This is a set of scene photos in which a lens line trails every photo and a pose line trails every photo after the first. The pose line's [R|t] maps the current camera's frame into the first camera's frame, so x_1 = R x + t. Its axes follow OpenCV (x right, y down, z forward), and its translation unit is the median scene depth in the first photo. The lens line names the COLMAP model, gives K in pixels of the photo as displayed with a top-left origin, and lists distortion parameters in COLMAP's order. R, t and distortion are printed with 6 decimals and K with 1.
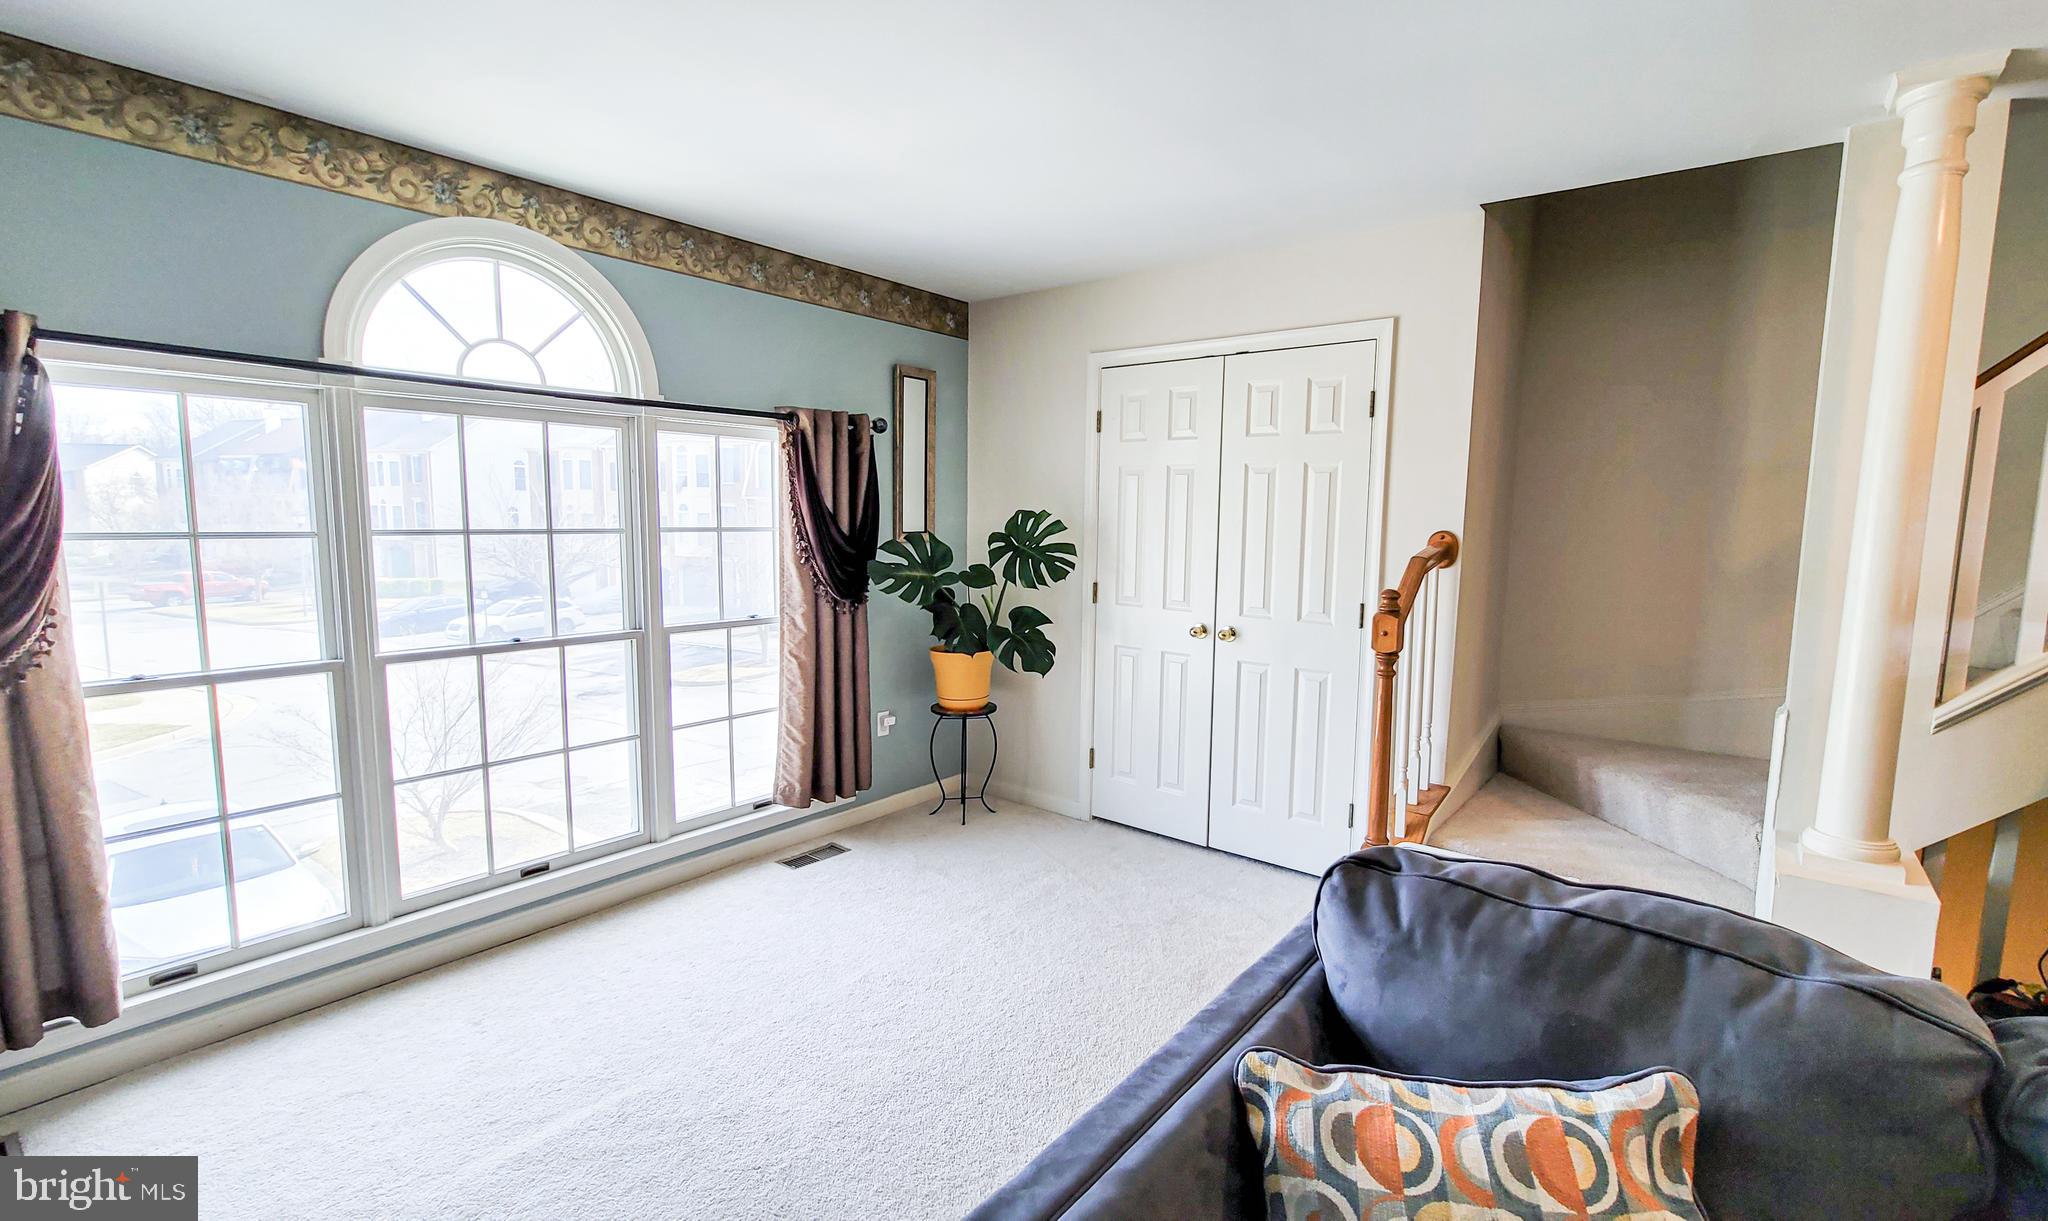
lens RADIAL K [[876.2, 0, 1069.3], [0, 876.2, 606.6], [0, 0, 1]] dist [-0.001550, -0.000195]
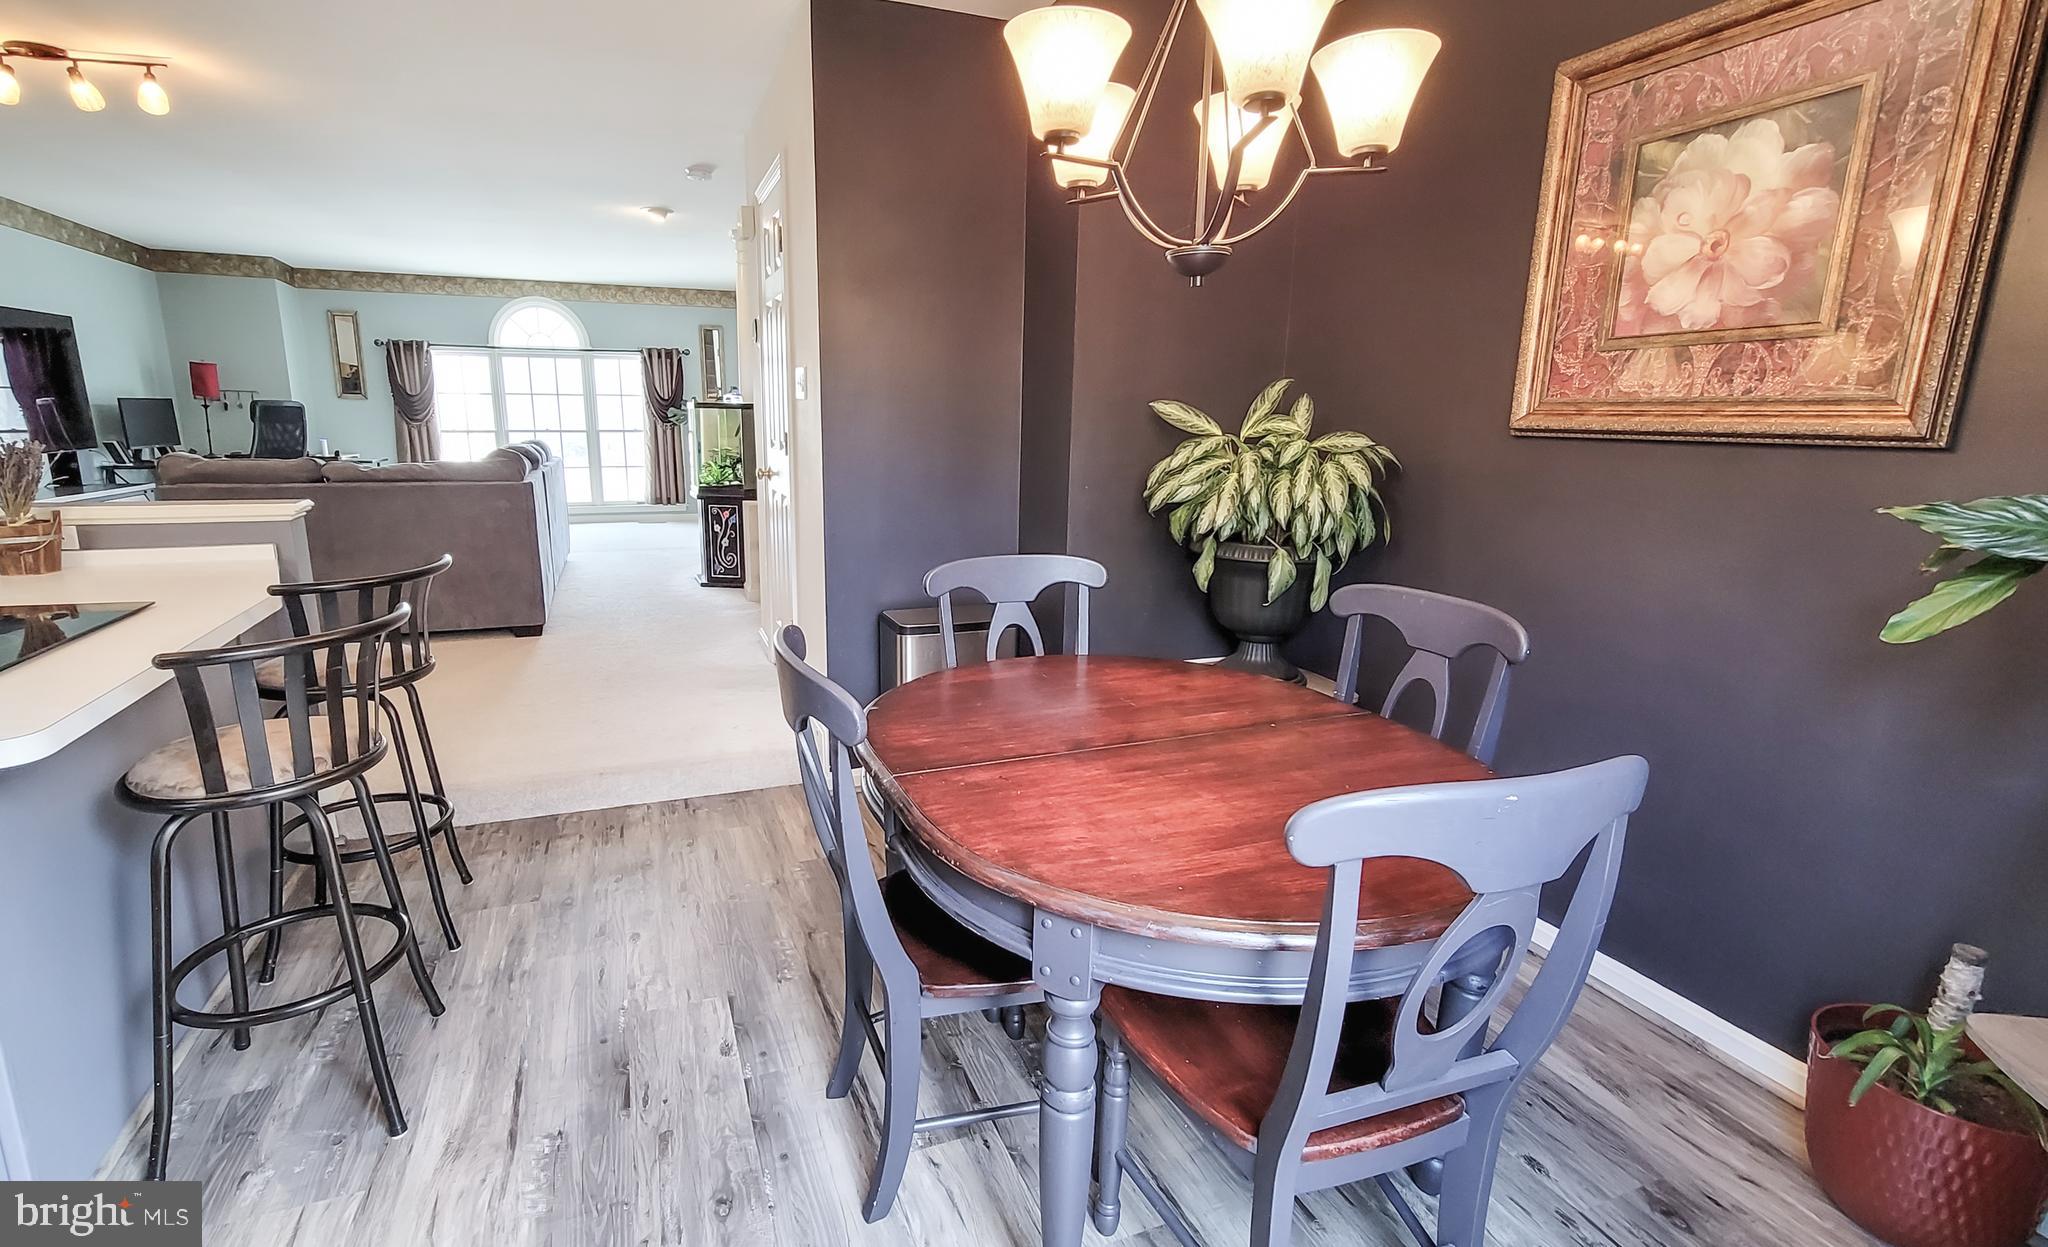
lens RADIAL K [[926.7, 0, 968.7], [0, 926.7, 624.1], [0, 0, 1]] dist [-0.000266, 0.000014]
pose [[0.845824, 0.107648, -0.522488, 2.010166], [-0.052744, 0.991505, 0.118895, 0.207833], [0.530848, -0.073006, 0.844316, -0.867184]]
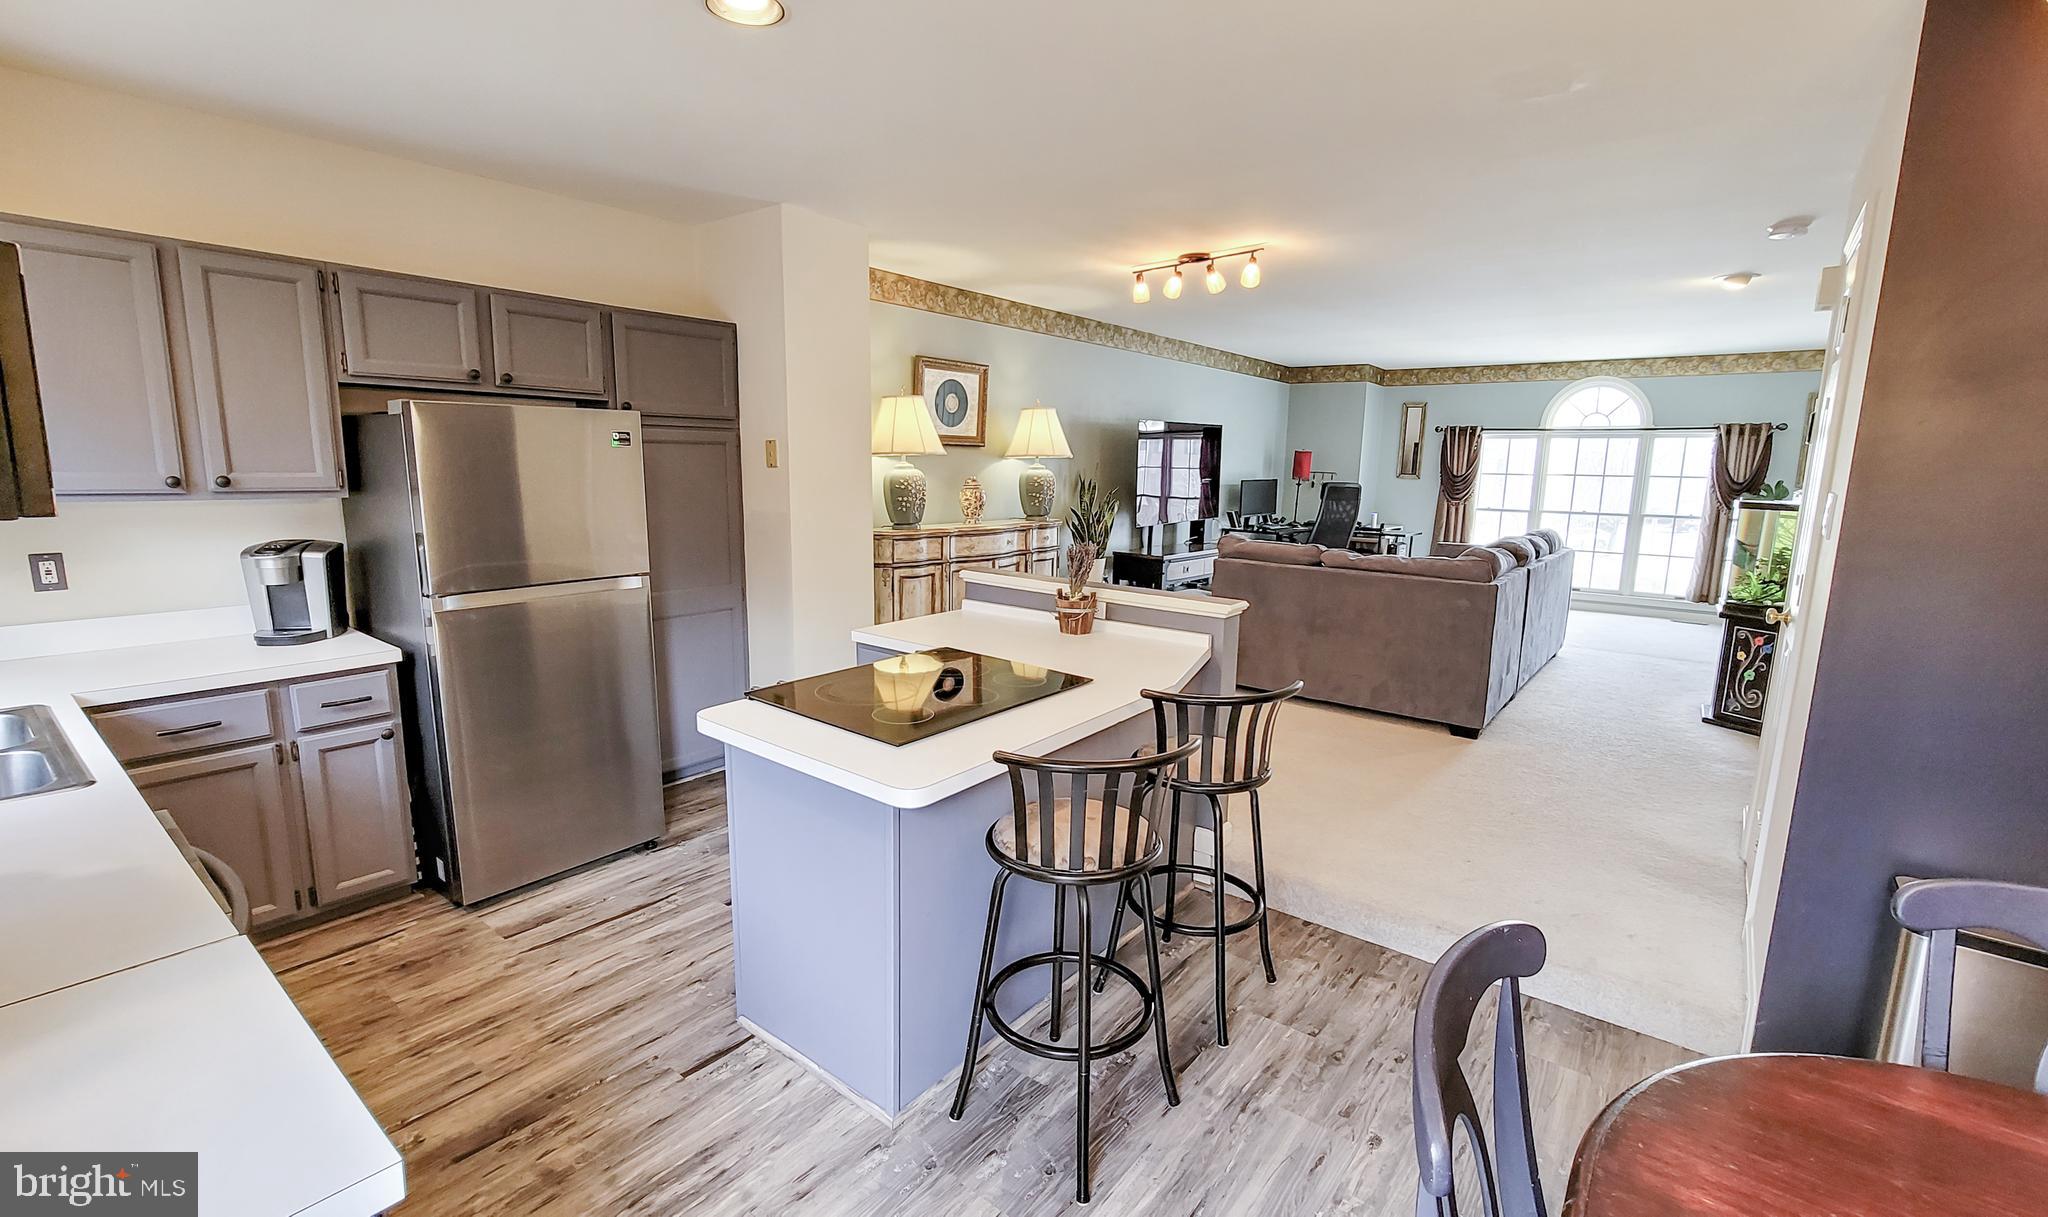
lens RADIAL K [[882.9, 0, 1025.7], [0, 882.9, 611.4], [0, 0, 1]] dist [-0.006791, -0.000163]
pose [[-0.014054, 0.148056, -0.988879, 1.994266], [-0.126200, 0.980806, 0.148641, 0.135777], [0.991905, 0.126885, 0.004901, -0.720262]]
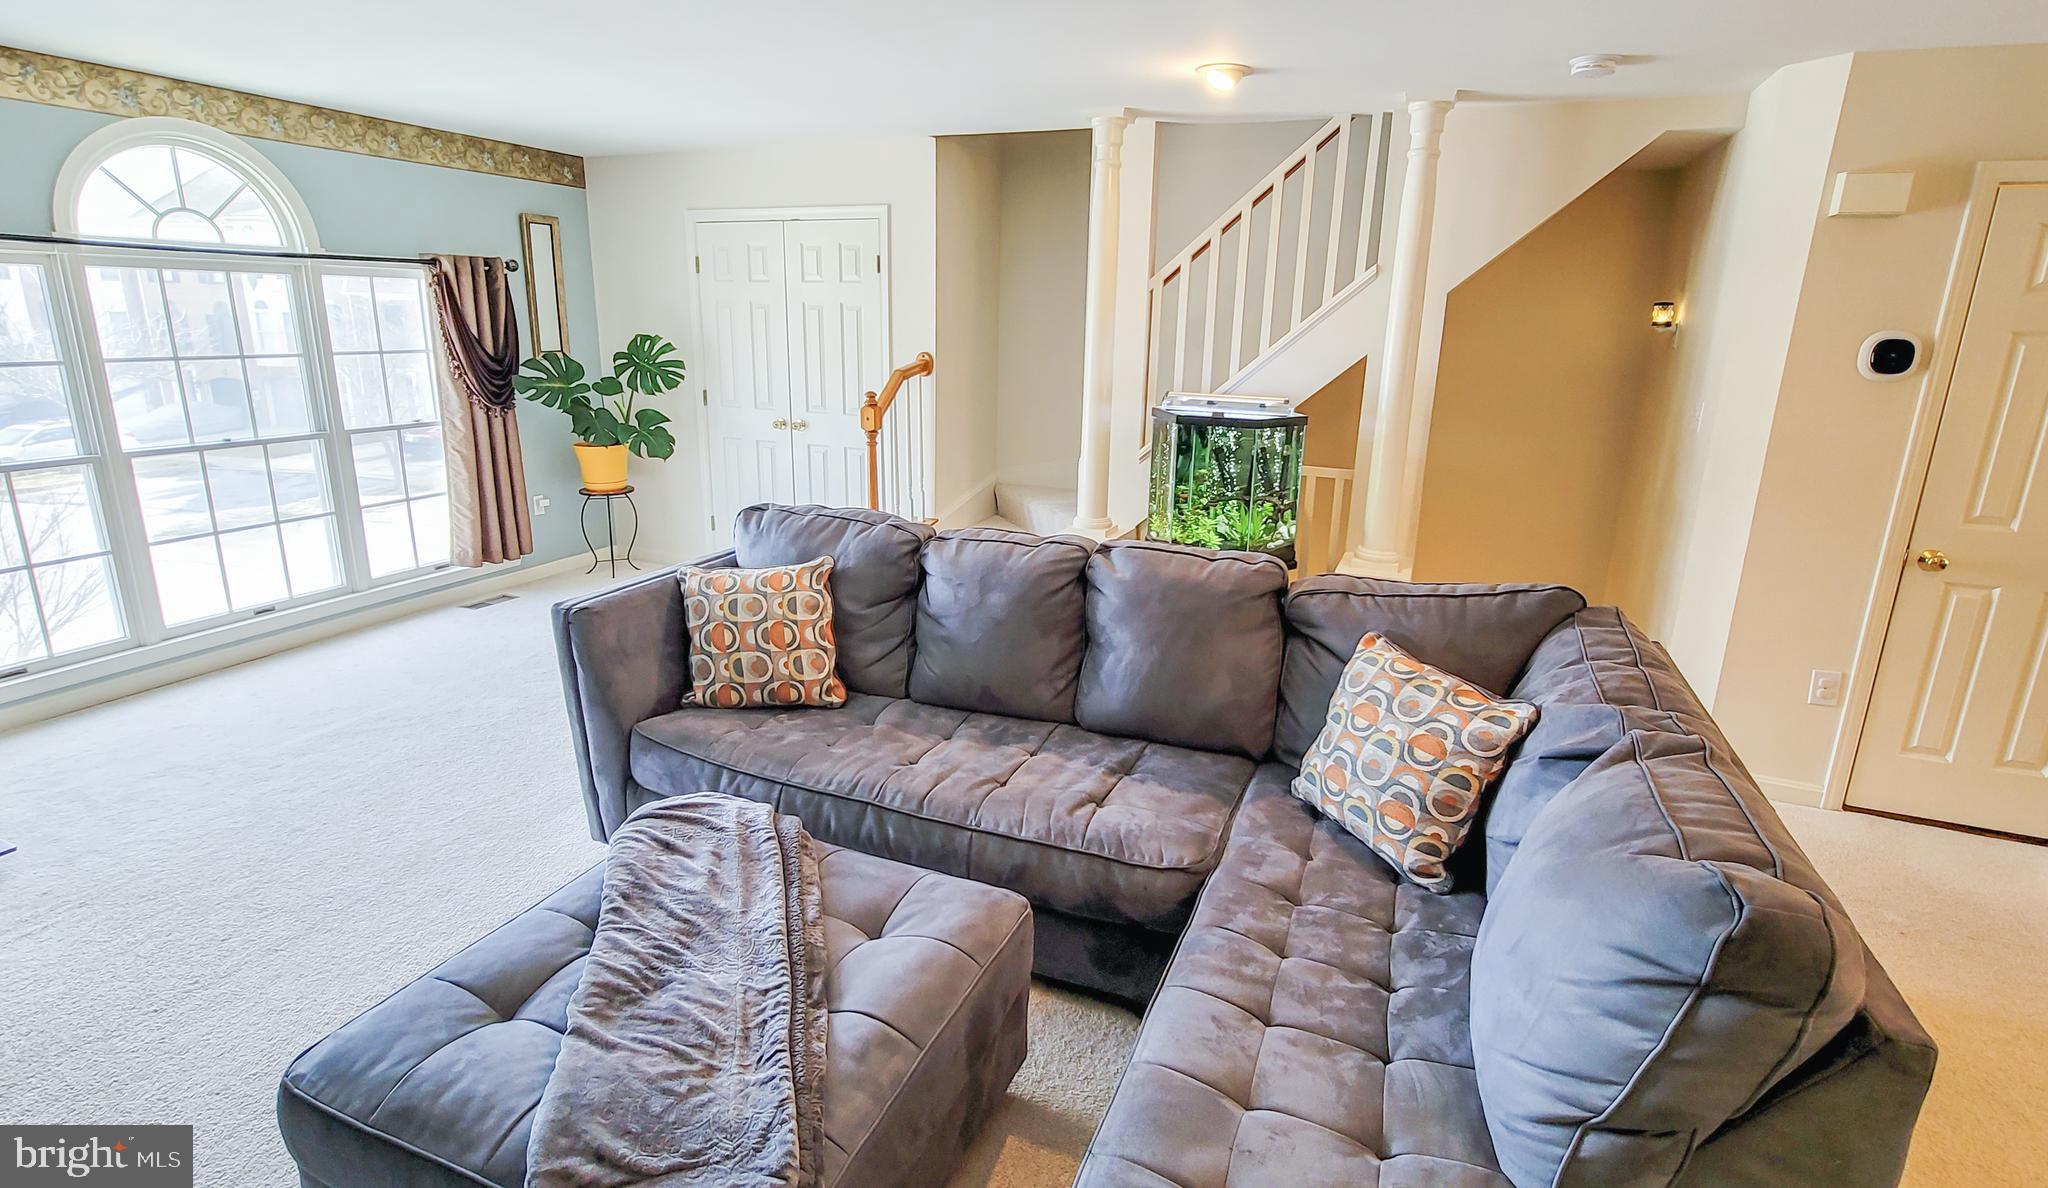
lens RADIAL K [[939.4, 0, 1029.4], [0, 939.4, 547.9], [0, 0, 1]] dist [-0.002178, -0.001034]
pose [[0.965208, -0.058690, 0.254810, 0.143627], [0.022434, 0.989479, 0.142928, 0.019281], [-0.260518, -0.132239, 0.956370, -0.575978]]
